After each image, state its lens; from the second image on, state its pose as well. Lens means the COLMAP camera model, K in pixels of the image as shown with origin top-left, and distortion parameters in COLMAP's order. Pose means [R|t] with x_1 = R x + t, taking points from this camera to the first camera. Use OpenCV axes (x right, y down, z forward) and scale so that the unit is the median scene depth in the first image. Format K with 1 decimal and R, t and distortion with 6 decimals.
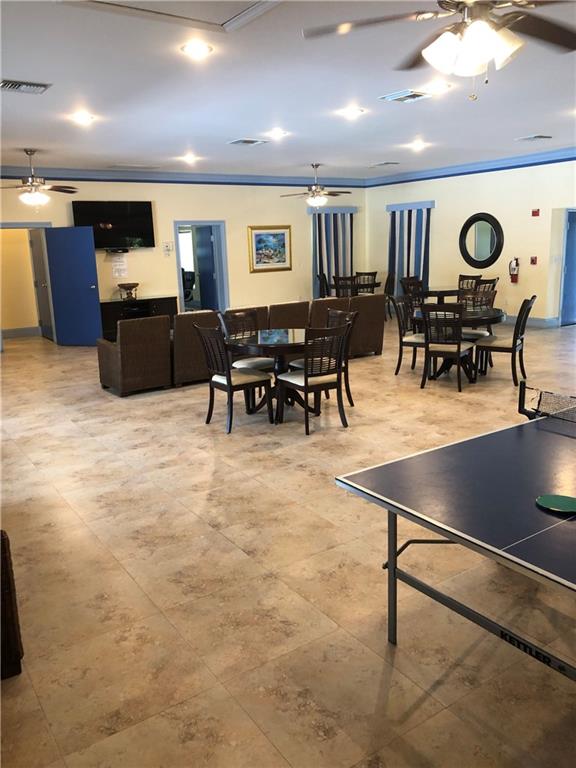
lens RADIAL K [[625.4, 0, 258.5], [0, 625.4, 477.5], [0, 0, 1]] dist [-0.077808, 0.004277]
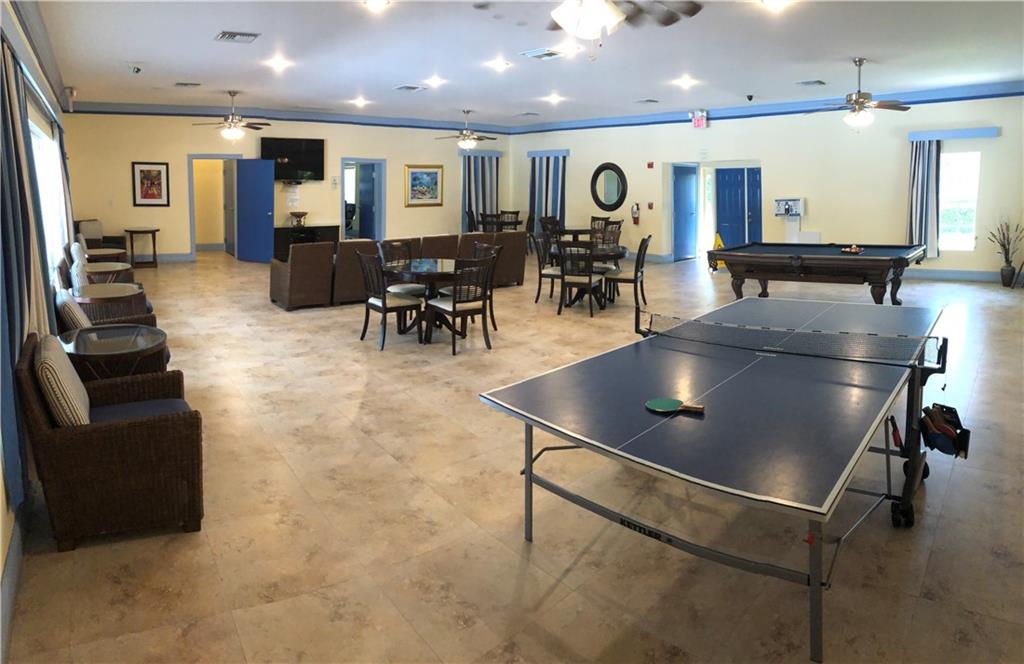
lens RADIAL K [[1295.5, 0, 512.0], [0, 1295.5, 332.0], [0, 0, 1]] dist [0.158066, 0.002969]
pose [[0.993247, 0.034148, 0.110876, -0.076119], [-0.009665, 0.976733, -0.214239, 0.393856], [-0.115613, 0.211721, 0.970468, -1.262700]]
